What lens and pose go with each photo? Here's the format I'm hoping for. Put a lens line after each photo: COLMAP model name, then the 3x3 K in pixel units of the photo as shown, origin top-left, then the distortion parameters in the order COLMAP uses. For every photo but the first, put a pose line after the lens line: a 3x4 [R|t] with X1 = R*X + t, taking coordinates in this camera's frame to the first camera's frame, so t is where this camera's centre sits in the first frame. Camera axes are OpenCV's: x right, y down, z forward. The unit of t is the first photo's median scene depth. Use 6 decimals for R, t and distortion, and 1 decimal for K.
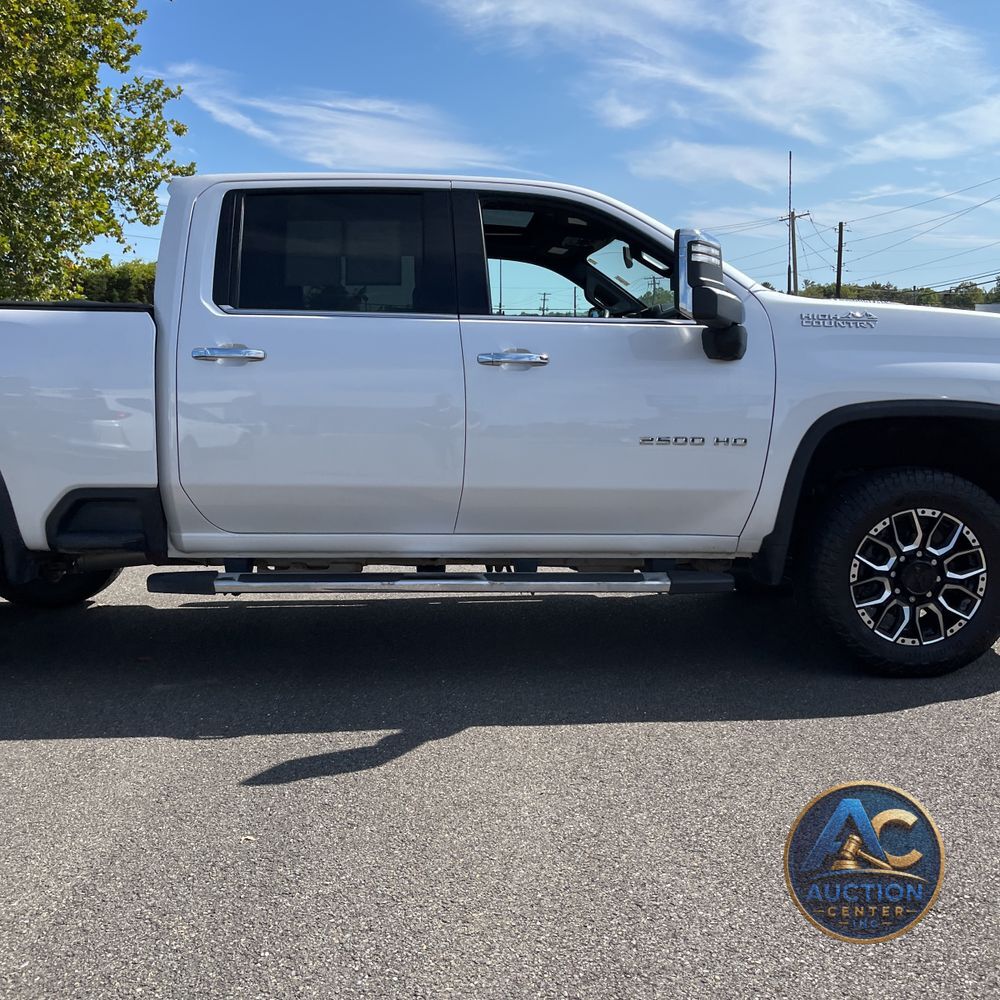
lens RADIAL K [[1041.6, 0, 495.0], [0, 1041.6, 489.6], [0, 0, 1]] dist [0.005709, 0.017747]
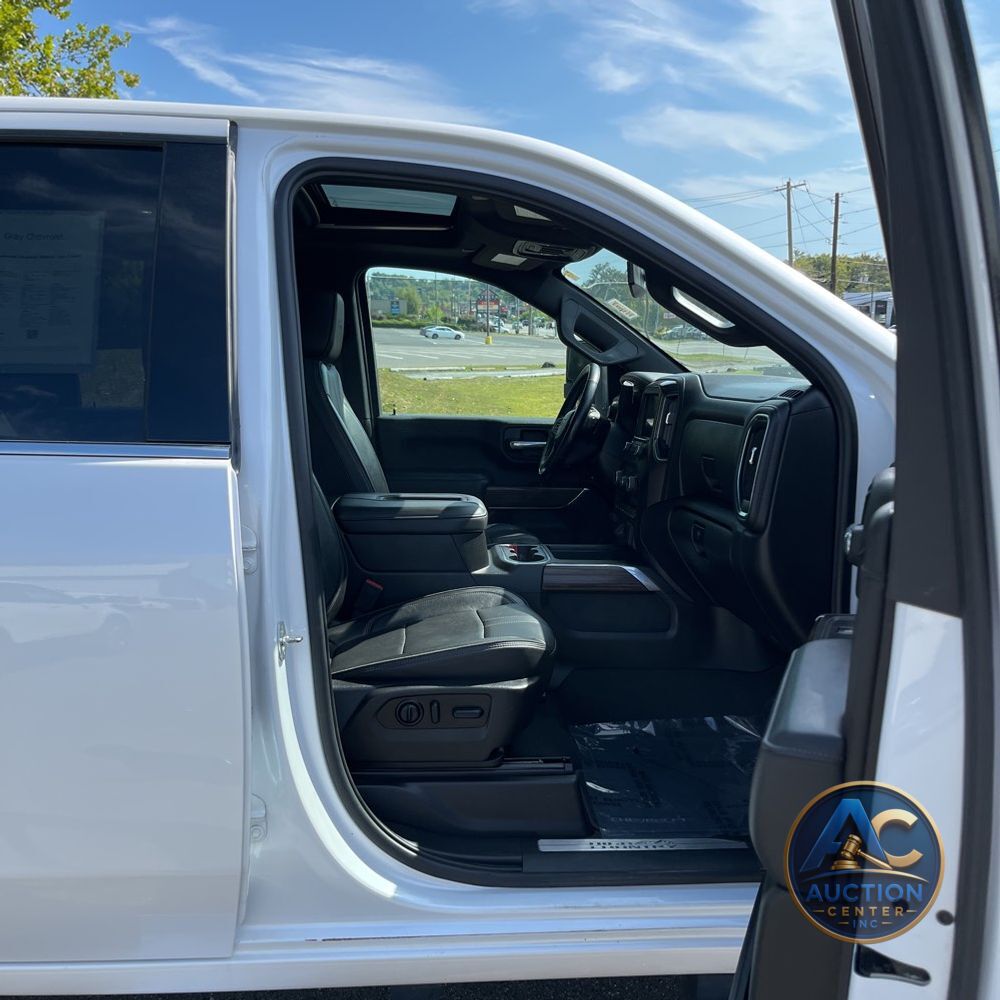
lens RADIAL K [[1010.5, 0, 517.1], [0, 1010.5, 502.9], [0, 0, 1]] dist [0.051715, -0.091264]
pose [[0.999591, 0.003218, 0.028413, 0.010388], [-0.004633, 0.998746, 0.049854, -0.026095], [-0.028217, -0.049966, 0.998352, 0.091595]]
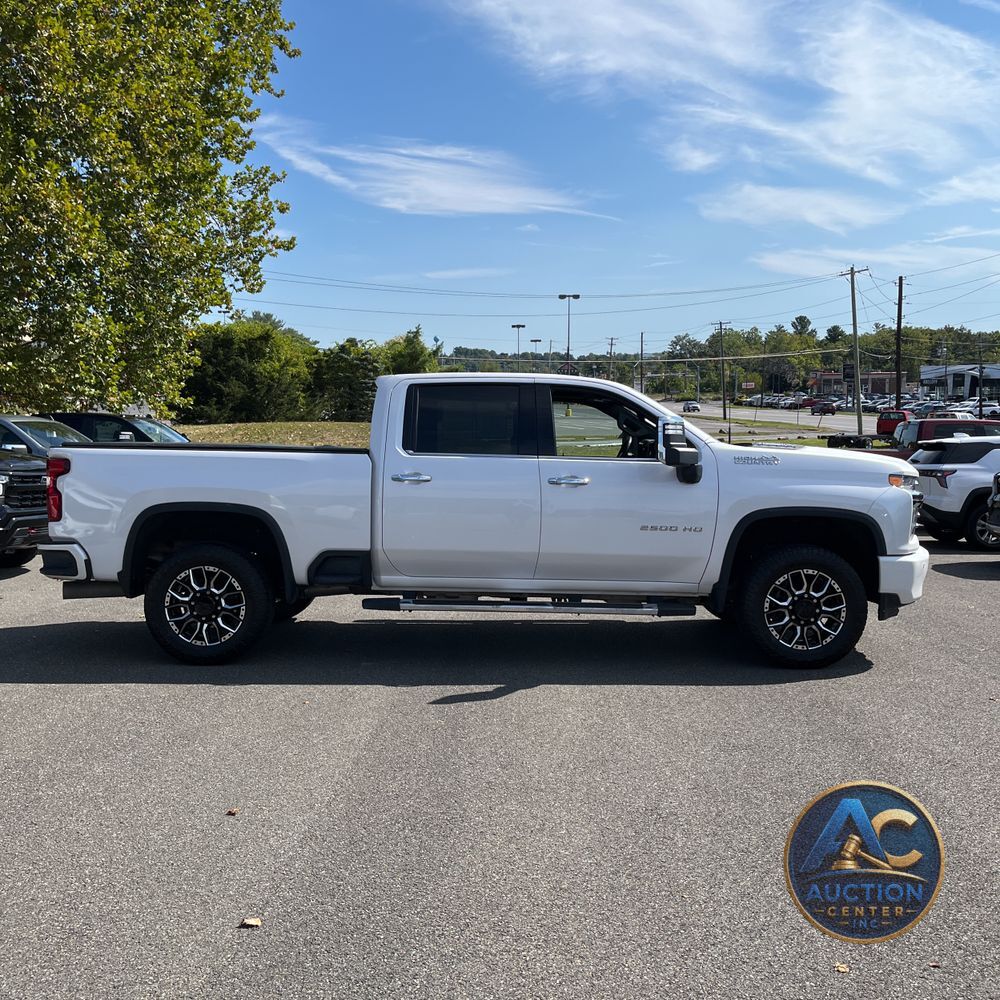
lens RADIAL K [[1075.5, 0, 500.0], [0, 1075.5, 485.1], [0, 0, 1]] dist [0.011770, -0.015611]
pose [[0.998229, 0.011985, -0.058270, 0.001200], [-0.014278, 0.999134, -0.039092, -0.007124], [0.057751, 0.039854, 0.997535, -0.131132]]
